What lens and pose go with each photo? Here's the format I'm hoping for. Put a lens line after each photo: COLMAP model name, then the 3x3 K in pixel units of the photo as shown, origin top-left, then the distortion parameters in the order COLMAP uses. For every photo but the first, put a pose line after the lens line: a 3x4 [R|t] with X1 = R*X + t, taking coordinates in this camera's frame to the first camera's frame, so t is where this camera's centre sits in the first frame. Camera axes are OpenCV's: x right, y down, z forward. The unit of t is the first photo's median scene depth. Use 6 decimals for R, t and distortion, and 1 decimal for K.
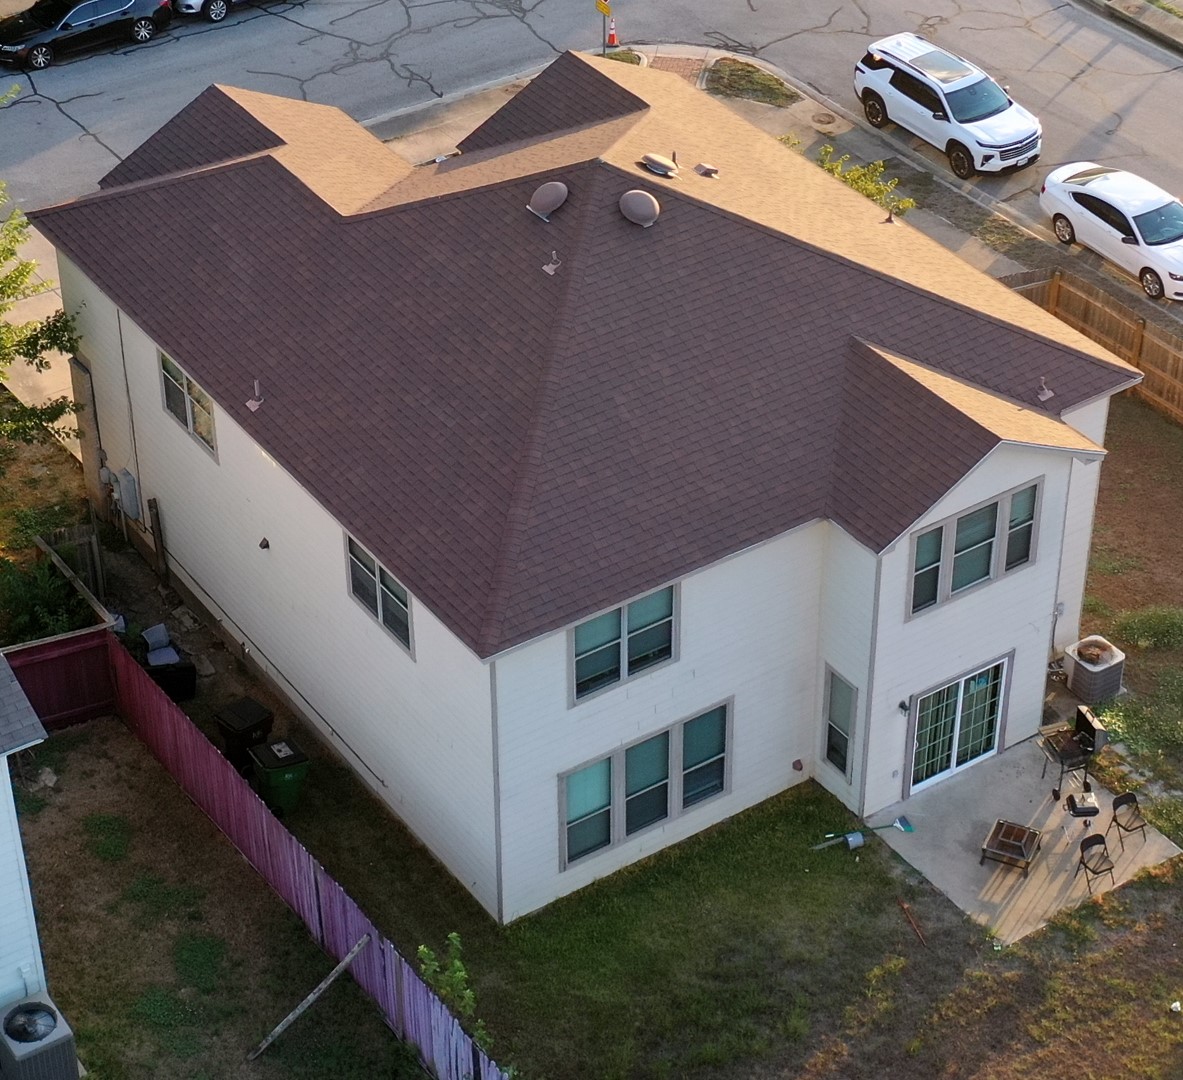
lens RADIAL K [[2763.9, 0, 592.1], [0, 2763.9, 542.5], [0, 0, 1]] dist [-0.073375, 0.000000]
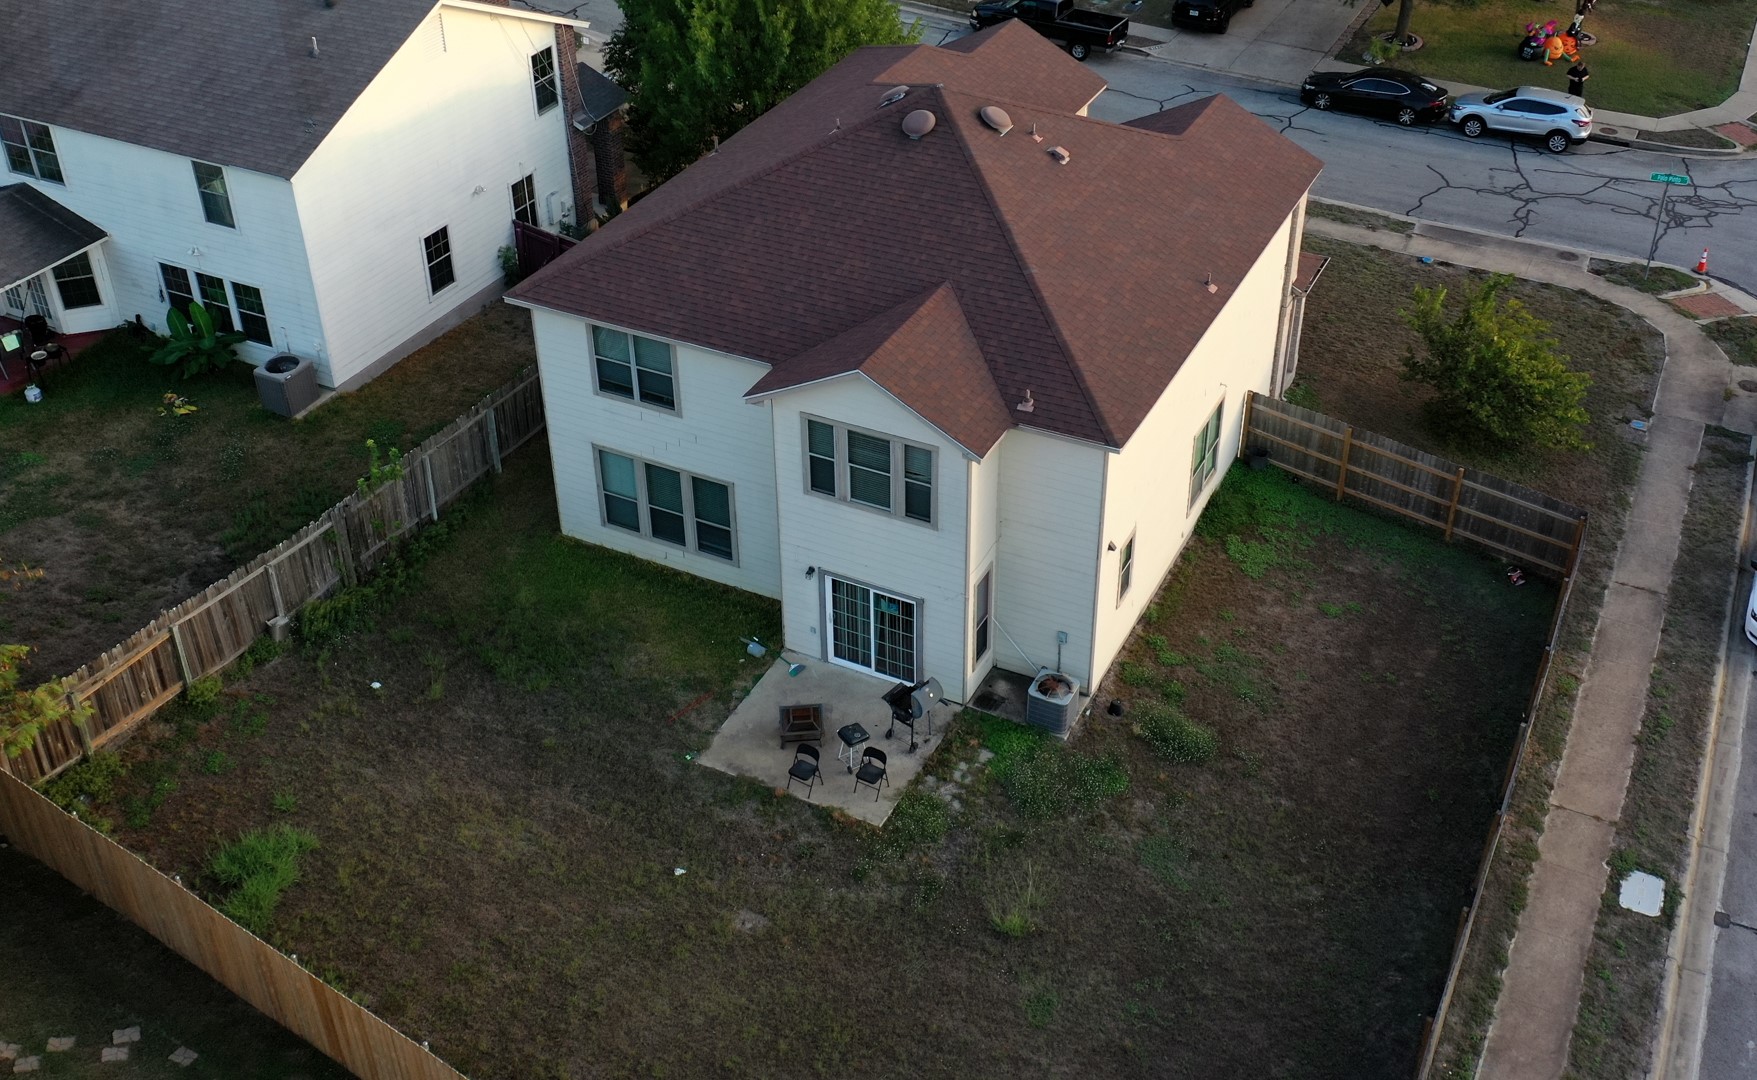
lens RADIAL K [[1761.0, 0, 876.8], [0, 1761.0, 524.1], [0, 0, 1]] dist [0.045919, 0.000000]
pose [[0.488580, 0.504694, -0.711740, 0.654873], [-0.518478, 0.824023, 0.228400, -0.144091], [0.701762, 0.257429, 0.664274, 0.518866]]
